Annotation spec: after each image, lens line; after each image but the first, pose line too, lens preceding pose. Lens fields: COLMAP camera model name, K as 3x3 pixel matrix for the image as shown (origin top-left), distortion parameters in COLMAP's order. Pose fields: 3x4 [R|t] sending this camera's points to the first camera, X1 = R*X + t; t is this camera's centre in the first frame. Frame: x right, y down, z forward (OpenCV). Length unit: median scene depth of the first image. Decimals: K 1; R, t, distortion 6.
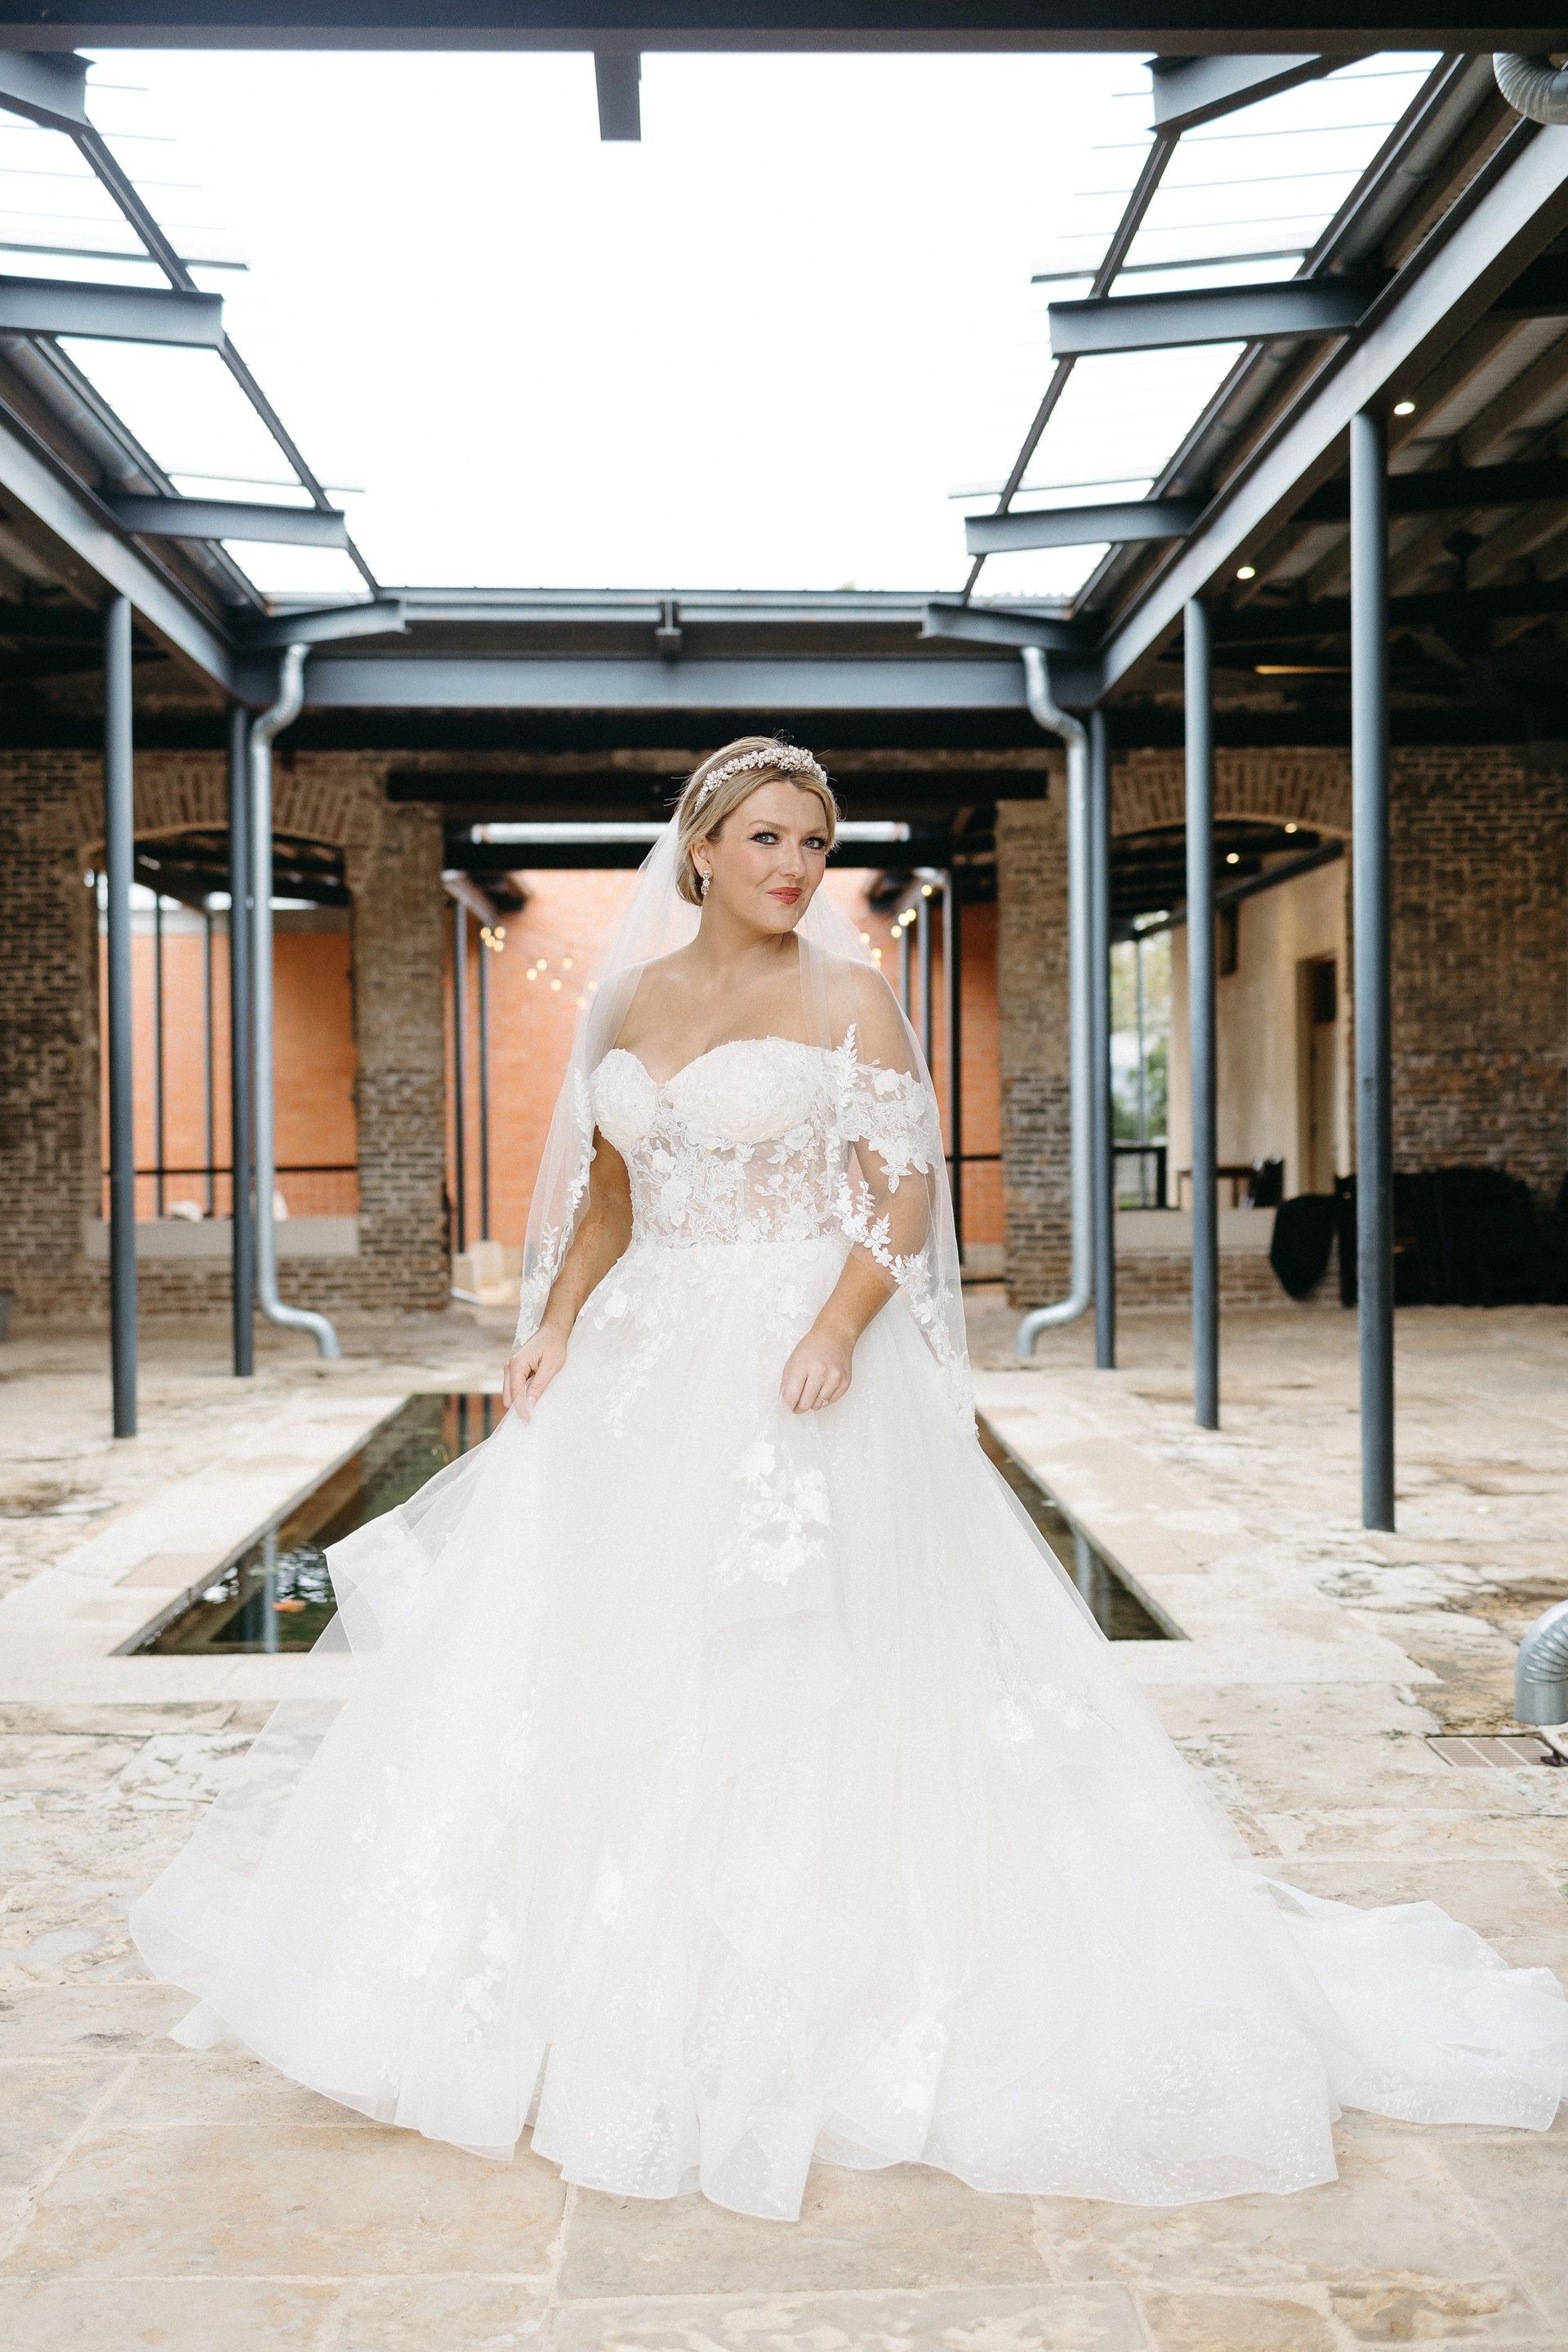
lens RADIAL K [[2458.0, 0, 788.2], [0, 2458.0, 1146.4], [0, 0, 1]] dist [-0.035818, 0.020417]
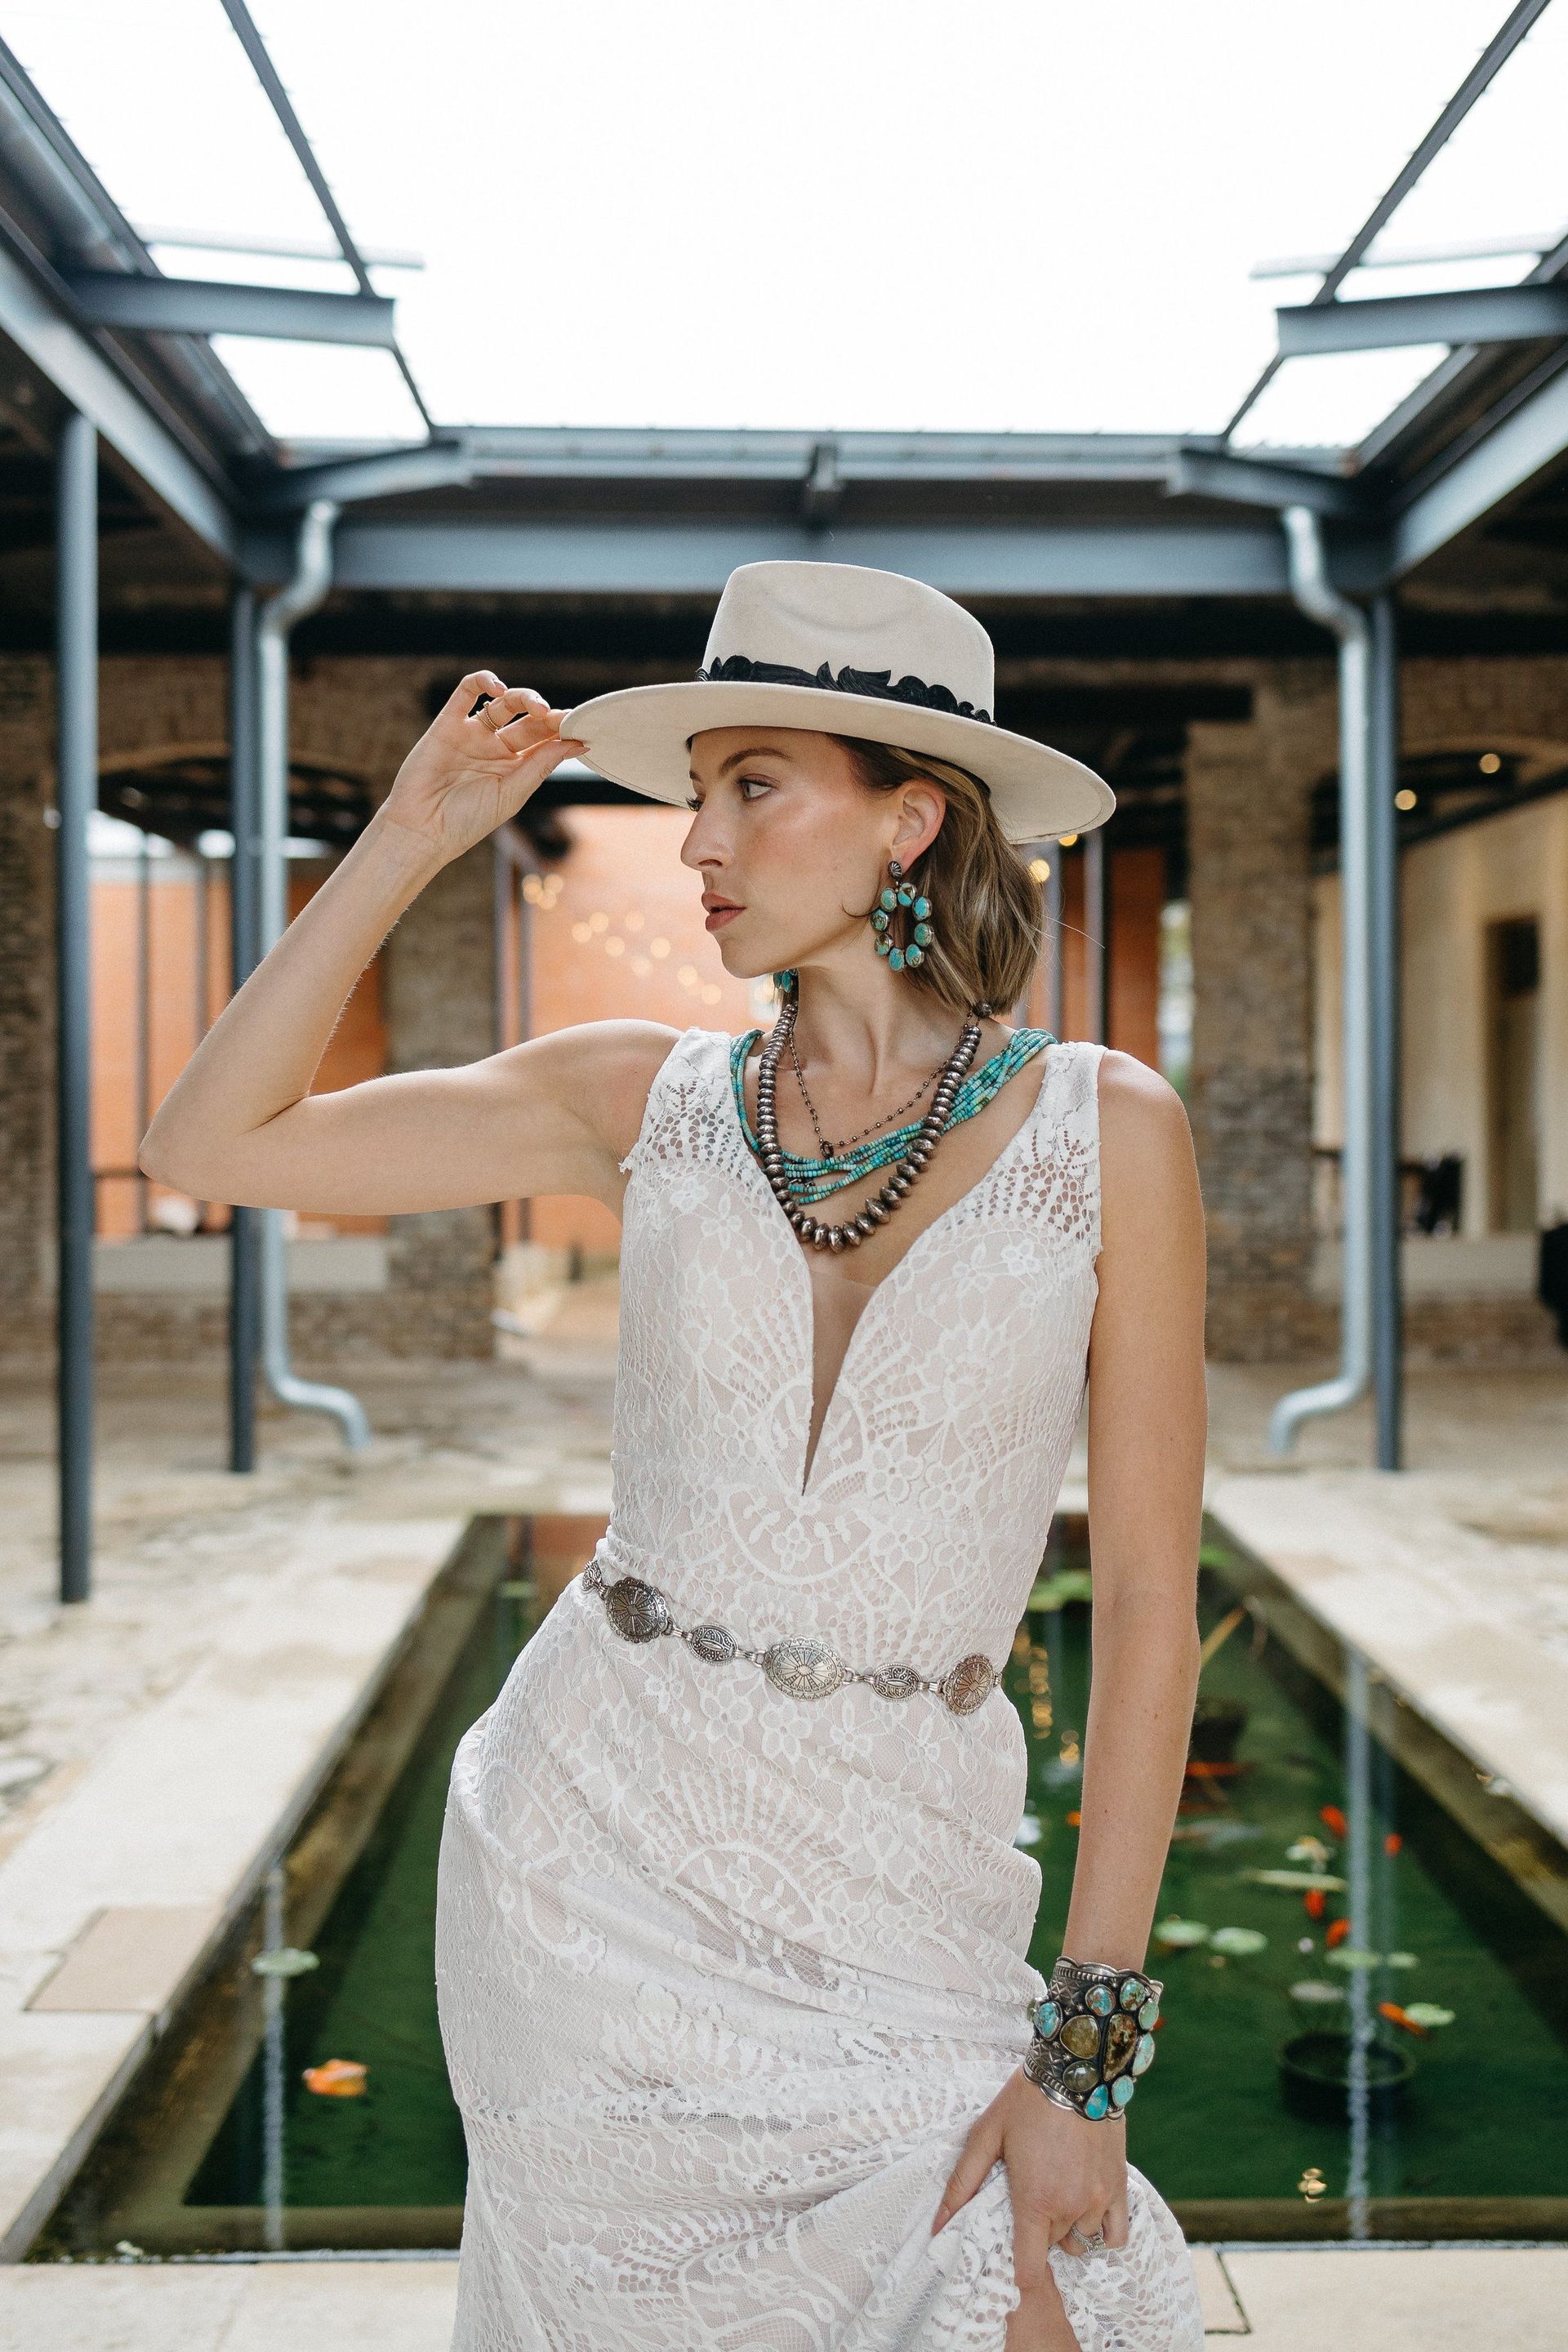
lens RADIAL K [[2726.9, 0, 792.8], [0, 2726.9, 1075.0], [0, 0, 1]] dist [0.000431, 0.012909]
pose [[0.999805, 0.006929, -0.018497, -0.038899], [-0.007227, 0.999845, -0.016084, -0.016926], [0.018382, 0.016215, 0.999700, 0.166537]]
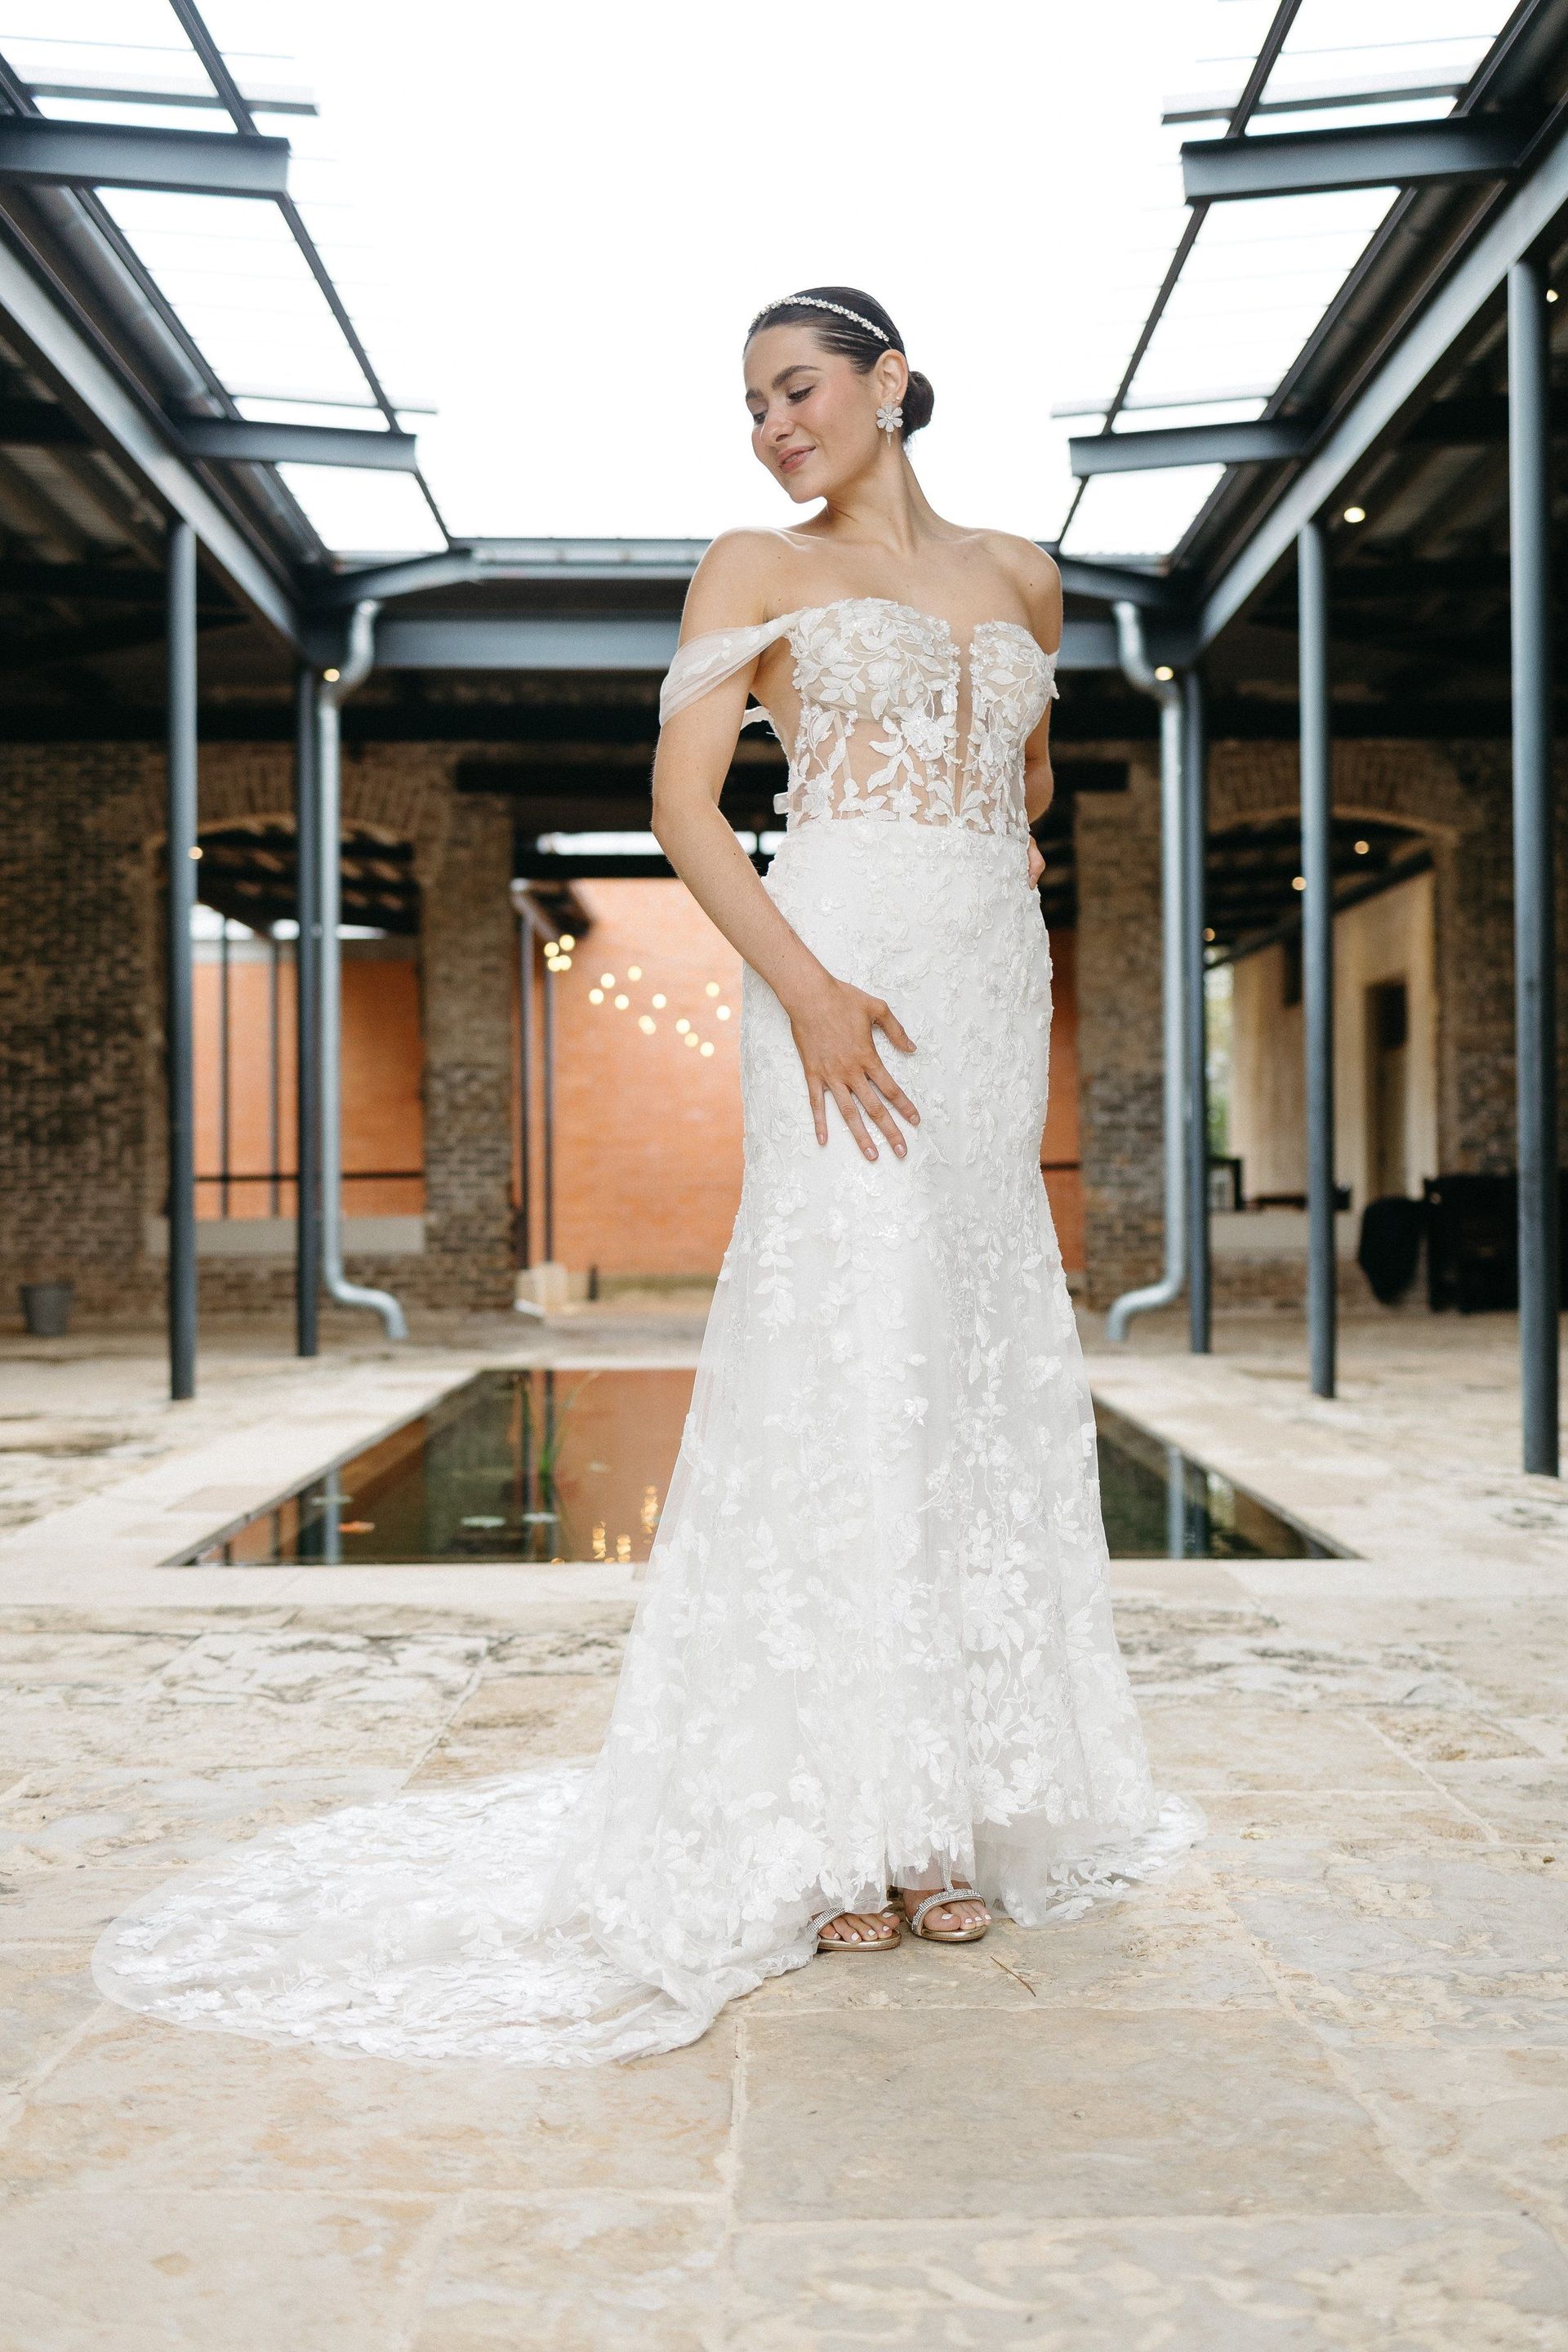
lens RADIAL K [[2424.4, 0, 778.6], [0, 2424.4, 1147.2], [0, 0, 1]] dist [-0.004402, 0.012405]
pose [[0.999639, 0.003347, -0.026653, -0.010871], [-0.003860, 0.999808, -0.019226, 0.028669], [0.026584, 0.019322, 0.999460, 0.047746]]
